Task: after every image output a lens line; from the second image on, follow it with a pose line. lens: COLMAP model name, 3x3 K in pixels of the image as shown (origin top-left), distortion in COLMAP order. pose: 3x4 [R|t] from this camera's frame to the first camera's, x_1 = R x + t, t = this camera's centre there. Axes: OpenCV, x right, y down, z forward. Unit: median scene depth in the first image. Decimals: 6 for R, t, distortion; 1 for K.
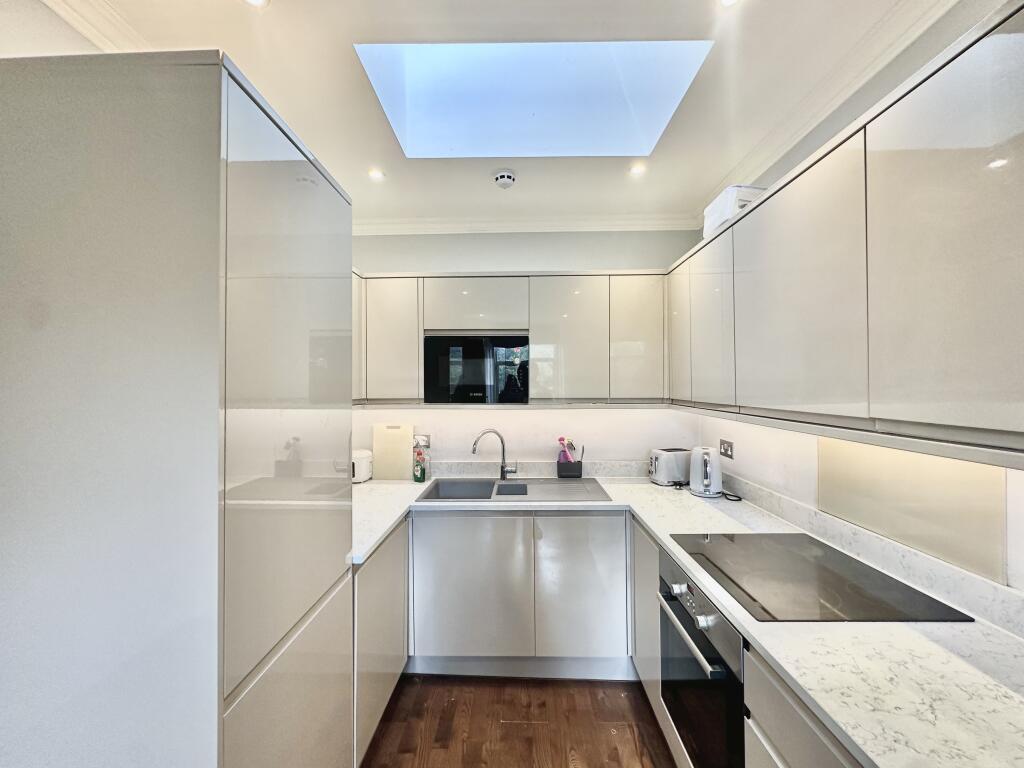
lens RADIAL K [[410.9, 0, 512.0], [0, 410.9, 384.0], [0, 0, 1]] dist [-0.001822, -0.000279]
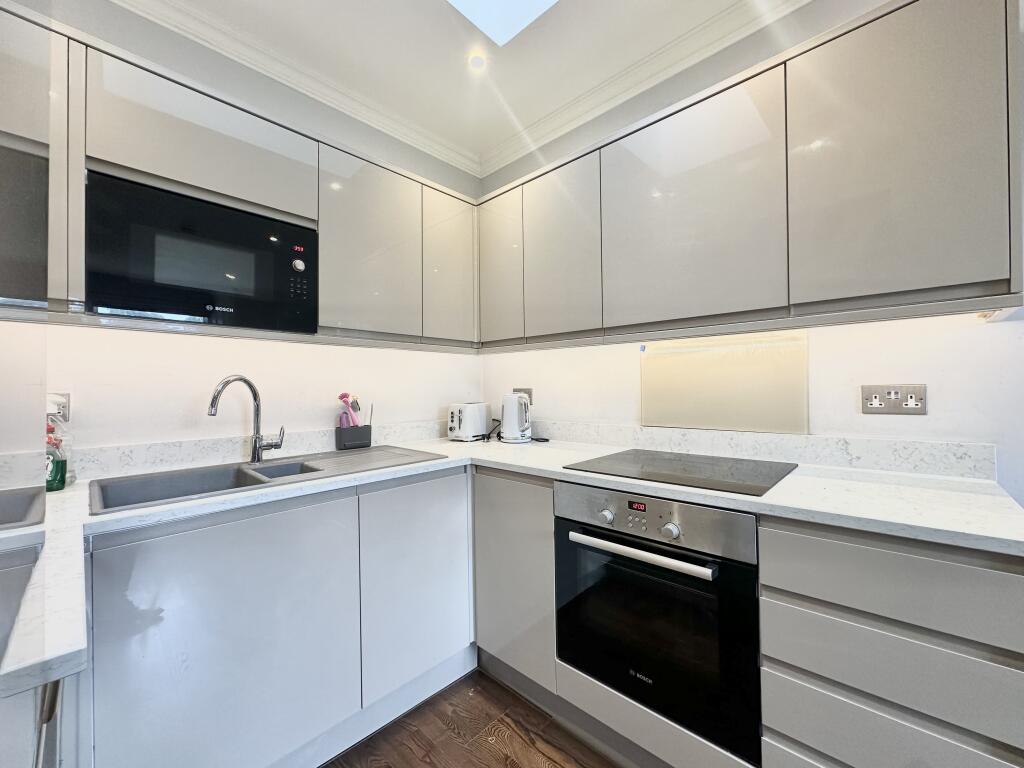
lens RADIAL K [[410.9, 0, 512.0], [0, 410.9, 384.0], [0, 0, 1]] dist [-0.001822, -0.000279]
pose [[0.678422, 0.005190, 0.734654, -0.227497], [0.004376, 0.999929, -0.011106, 0.135267], [-0.734660, 0.010749, 0.678351, 0.327066]]
